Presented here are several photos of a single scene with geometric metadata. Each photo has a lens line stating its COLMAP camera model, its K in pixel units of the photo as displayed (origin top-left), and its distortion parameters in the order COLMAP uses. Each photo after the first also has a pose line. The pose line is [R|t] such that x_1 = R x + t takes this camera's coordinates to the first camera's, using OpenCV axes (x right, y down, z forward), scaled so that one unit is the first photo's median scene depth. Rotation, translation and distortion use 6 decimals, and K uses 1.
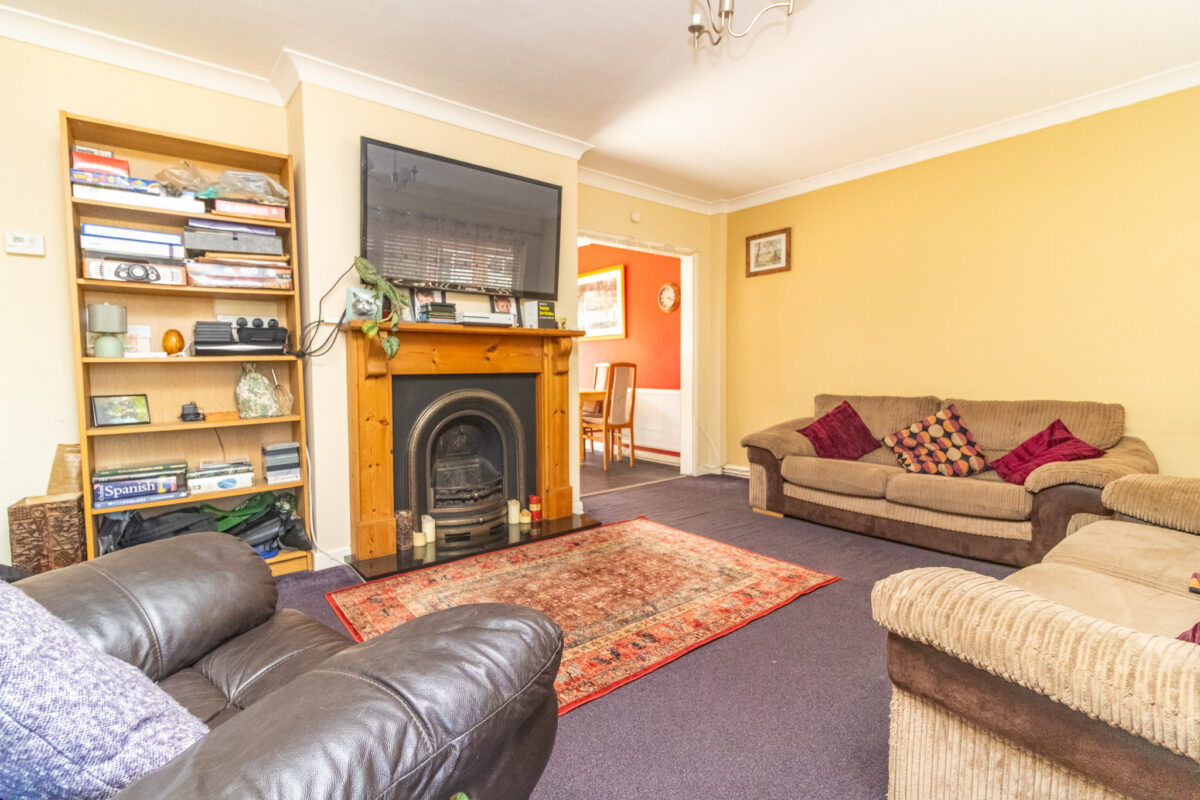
lens RADIAL K [[551.1, 0, 600.1], [0, 551.1, 390.4], [0, 0, 1]] dist [0.007053, -0.000048]
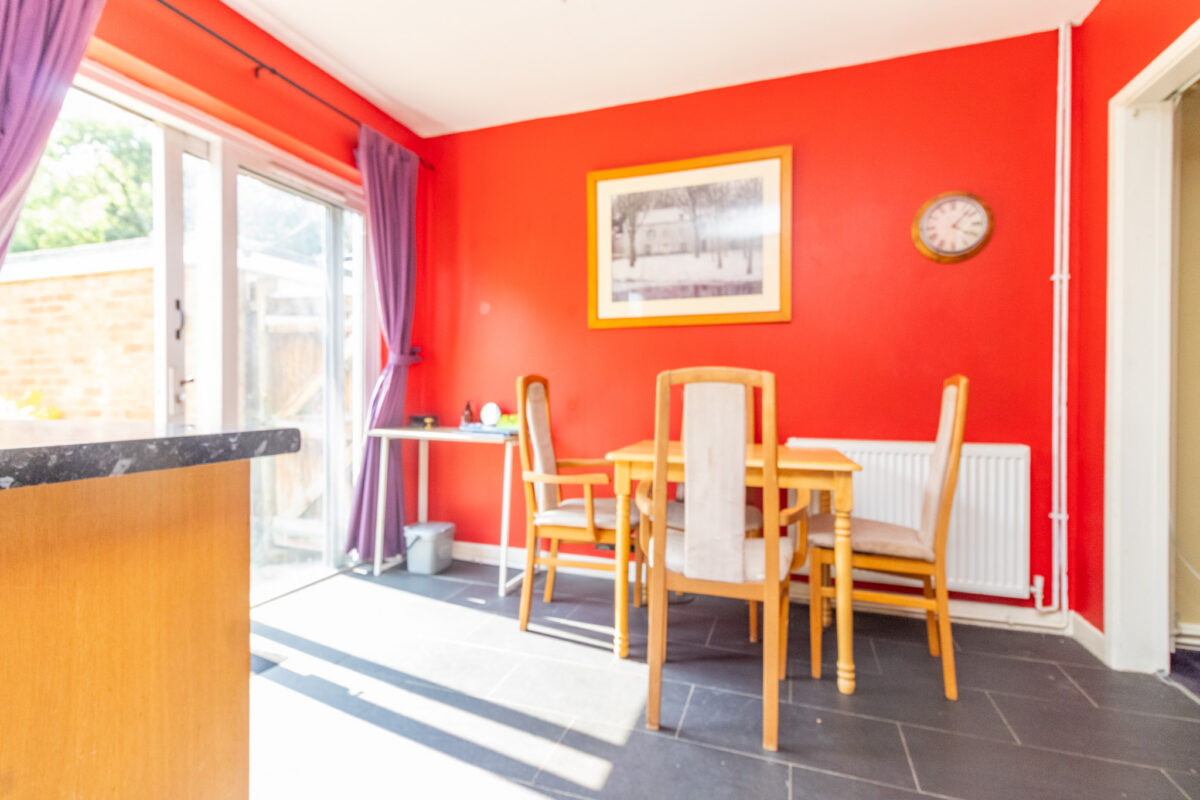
lens RADIAL K [[558.9, 0, 607.9], [0, 558.9, 391.8], [0, 0, 1]] dist [-0.003492, -0.001110]
pose [[0.845997, 0.006644, 0.533146, -0.562336], [0.016061, 0.999151, -0.037937, -0.049407], [-0.532946, 0.040658, 0.845172, 1.336473]]
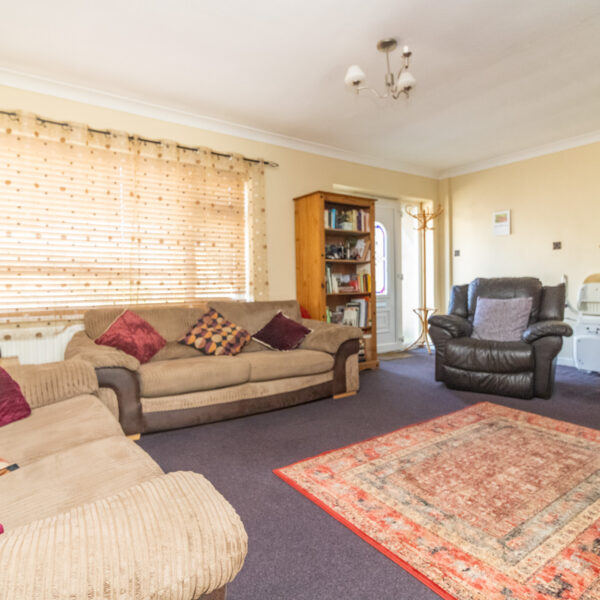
lens RADIAL K [[413.3, 0, 300.8], [0, 413.3, 292.3], [0, 0, 1]] dist [0.006304, 0.000813]
pose [[-0.997365, 0.015795, 0.070803, 0.249056], [0.020451, 0.997641, 0.065533, -0.046940], [-0.069601, 0.066808, -0.995335, 1.387352]]
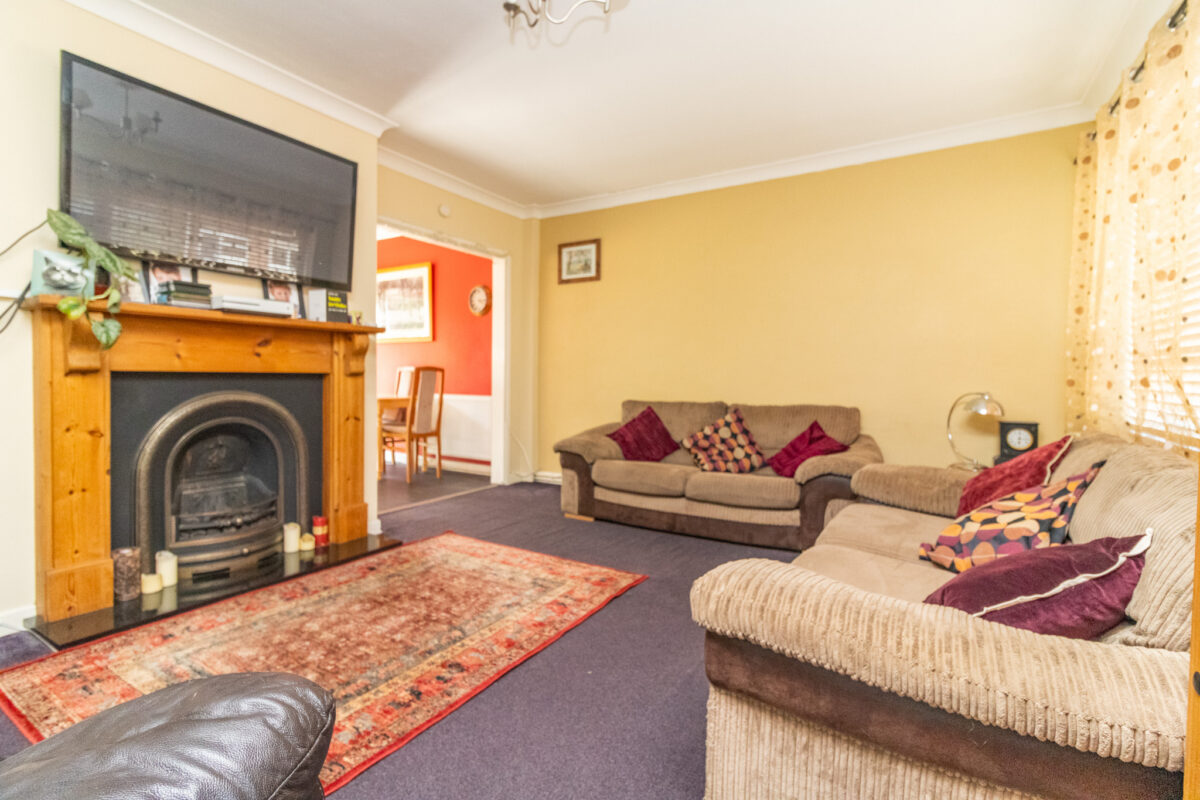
lens RADIAL K [[551.1, 0, 600.1], [0, 551.1, 390.4], [0, 0, 1]] dist [0.007053, -0.000048]
pose [[0.942584, 0.007932, 0.333874, 0.004047], [-0.002269, 0.999847, -0.017348, 0.008941], [-0.333960, 0.015595, 0.942458, 0.044300]]
